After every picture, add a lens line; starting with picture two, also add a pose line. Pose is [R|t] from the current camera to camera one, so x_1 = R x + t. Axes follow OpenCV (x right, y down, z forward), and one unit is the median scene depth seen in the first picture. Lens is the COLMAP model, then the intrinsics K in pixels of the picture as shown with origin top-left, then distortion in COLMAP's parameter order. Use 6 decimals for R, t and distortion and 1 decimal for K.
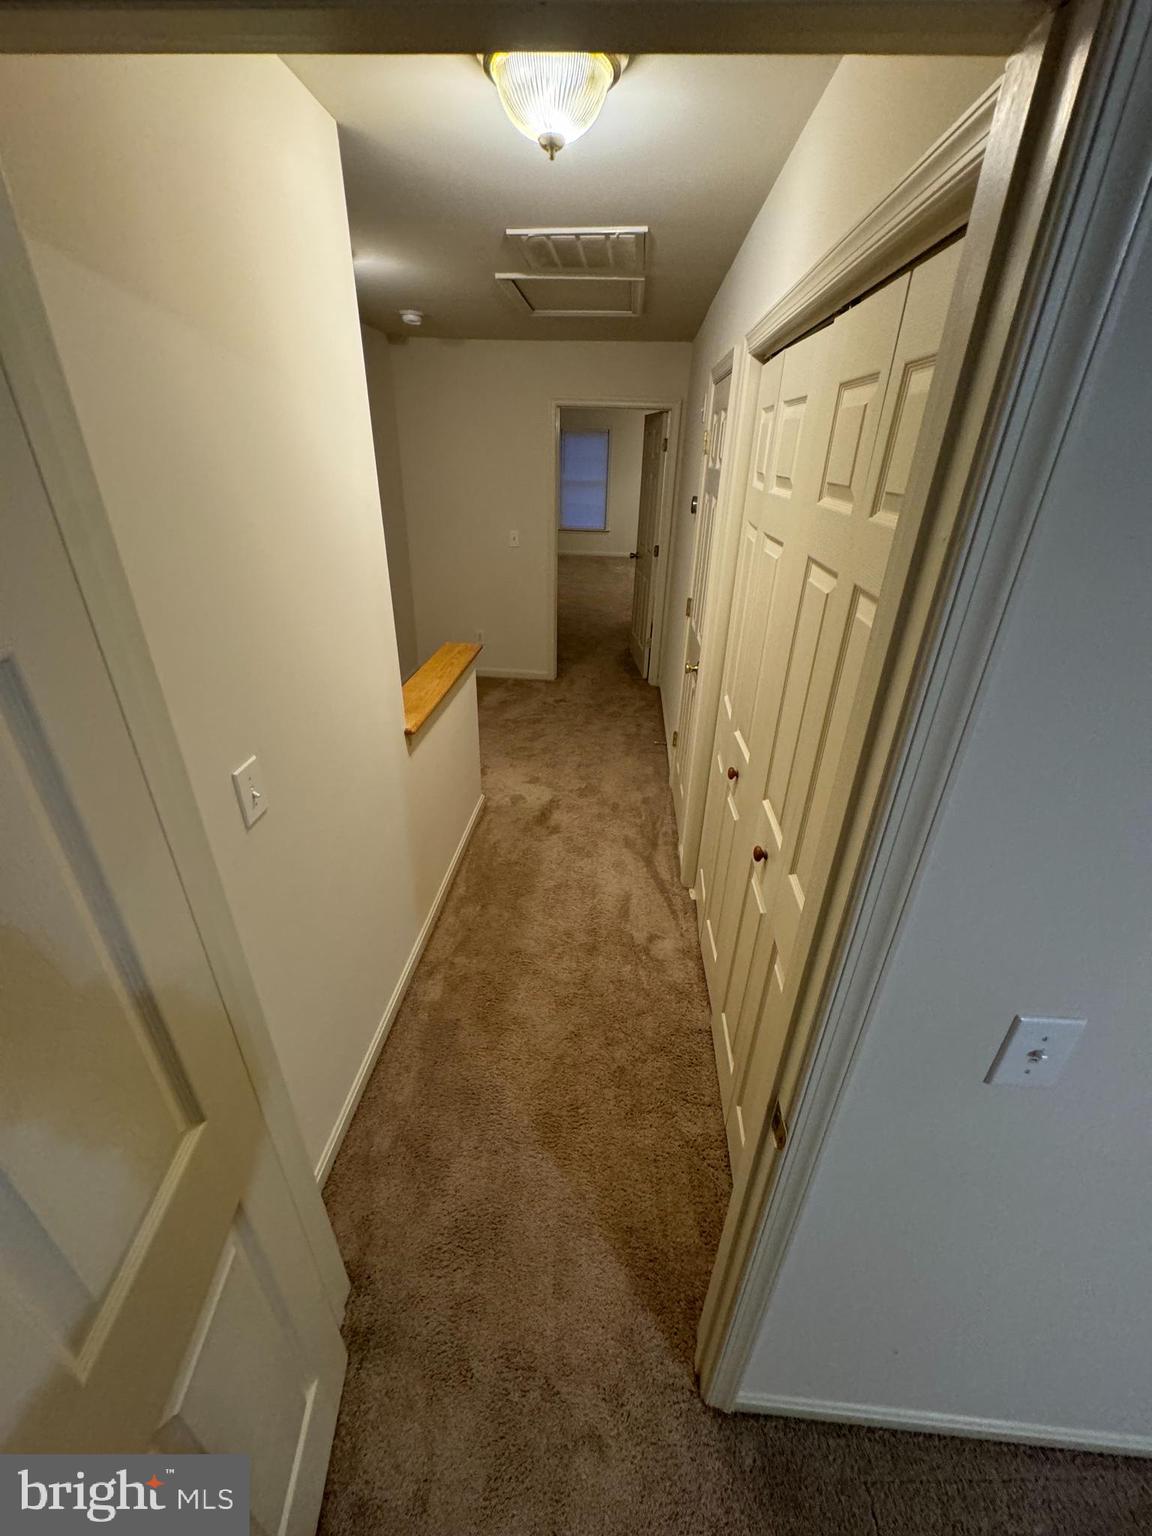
lens RADIAL K [[614.0, 0, 575.7], [0, 614.0, 765.7], [0, 0, 1]] dist [-0.003838, 0.000138]
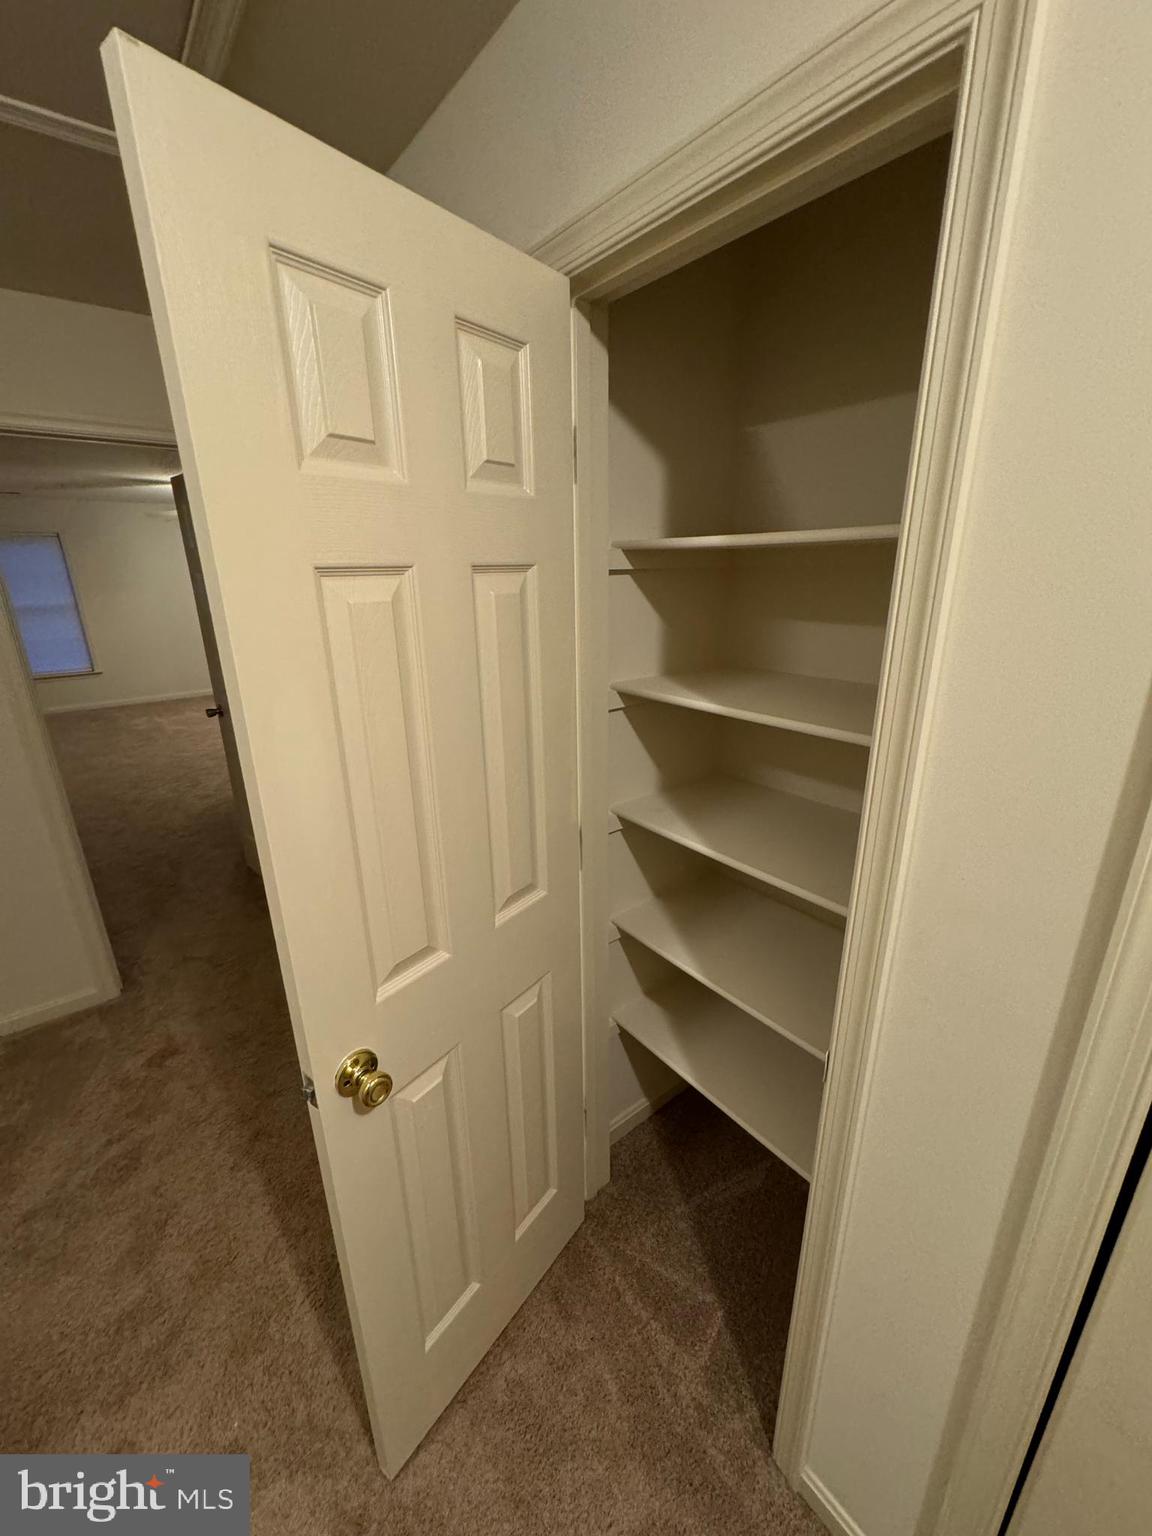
lens RADIAL K [[614.0, 0, 582.2], [0, 614.0, 772.6], [0, 0, 1]] dist [-0.003838, 0.000138]
pose [[0.732710, -0.233649, 0.639175, -0.046622], [0.329499, 0.943586, -0.032791, -0.224324], [-0.595455, 0.234634, 0.768362, 0.524498]]
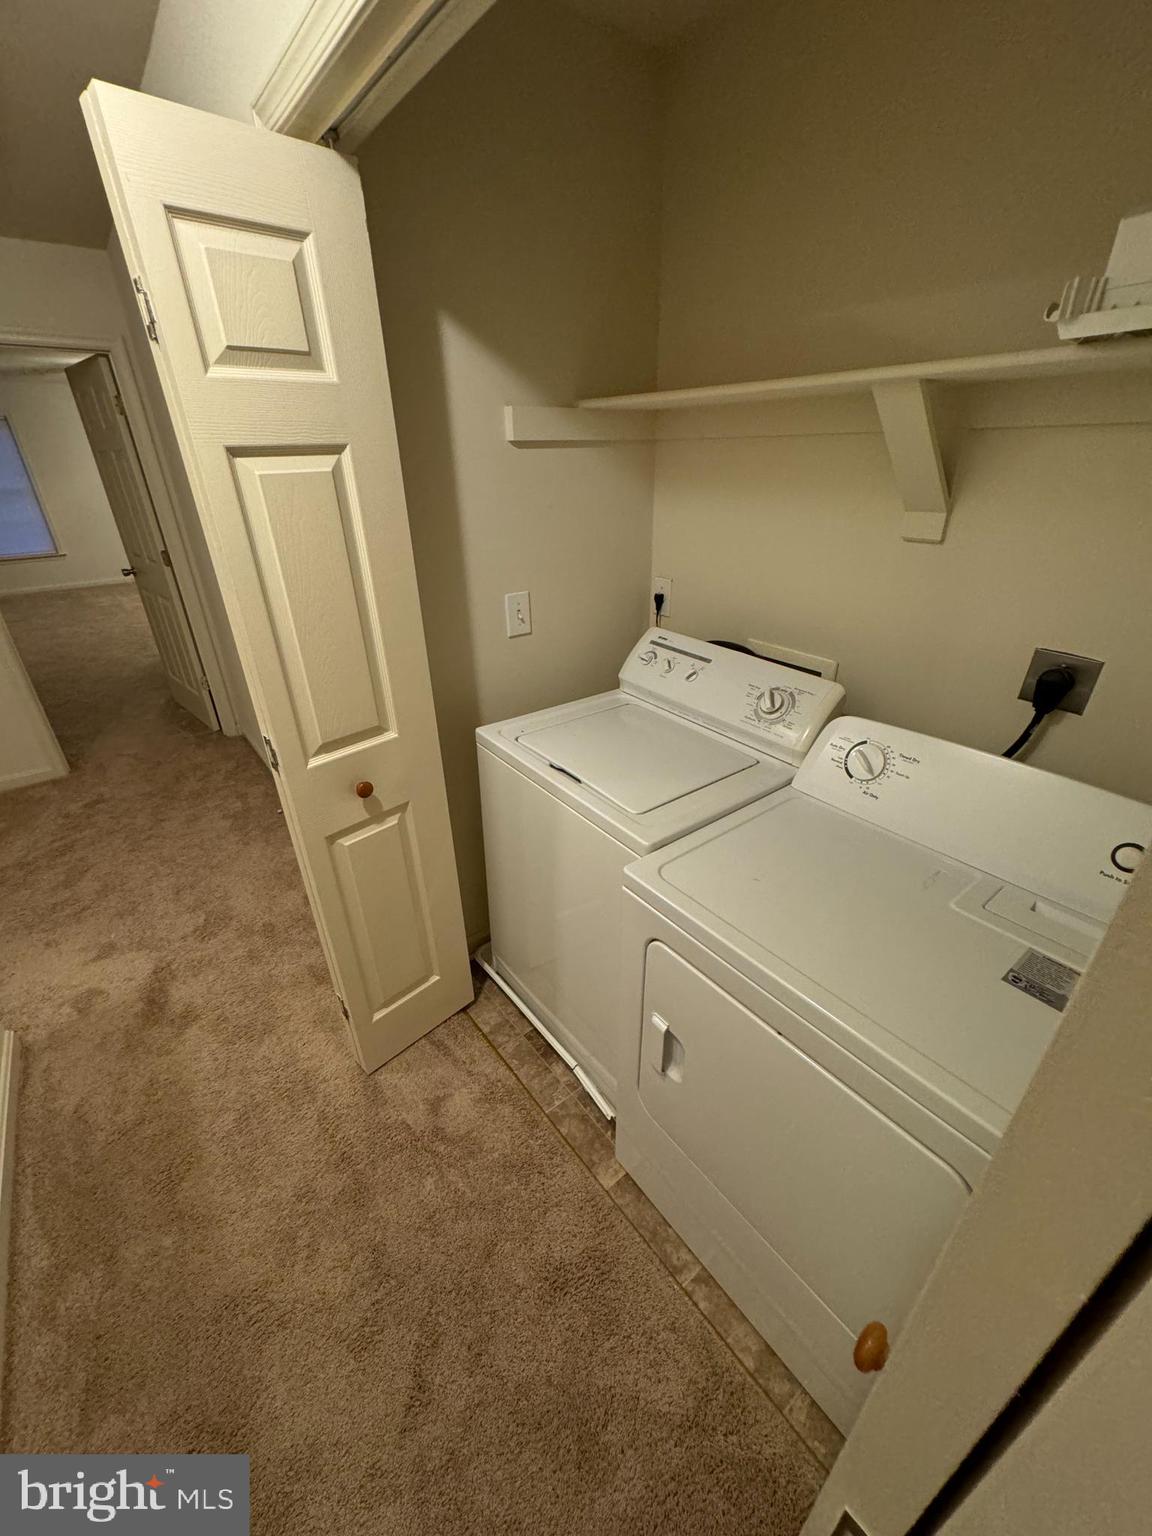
lens RADIAL K [[614.0, 0, 576.4], [0, 614.0, 767.9], [0, 0, 1]] dist [-0.003838, 0.000138]
pose [[0.740607, -0.337713, 0.580905, -0.013776], [0.337283, 0.934560, 0.113304, -0.051168], [-0.581155, 0.112015, 0.806047, 0.217535]]
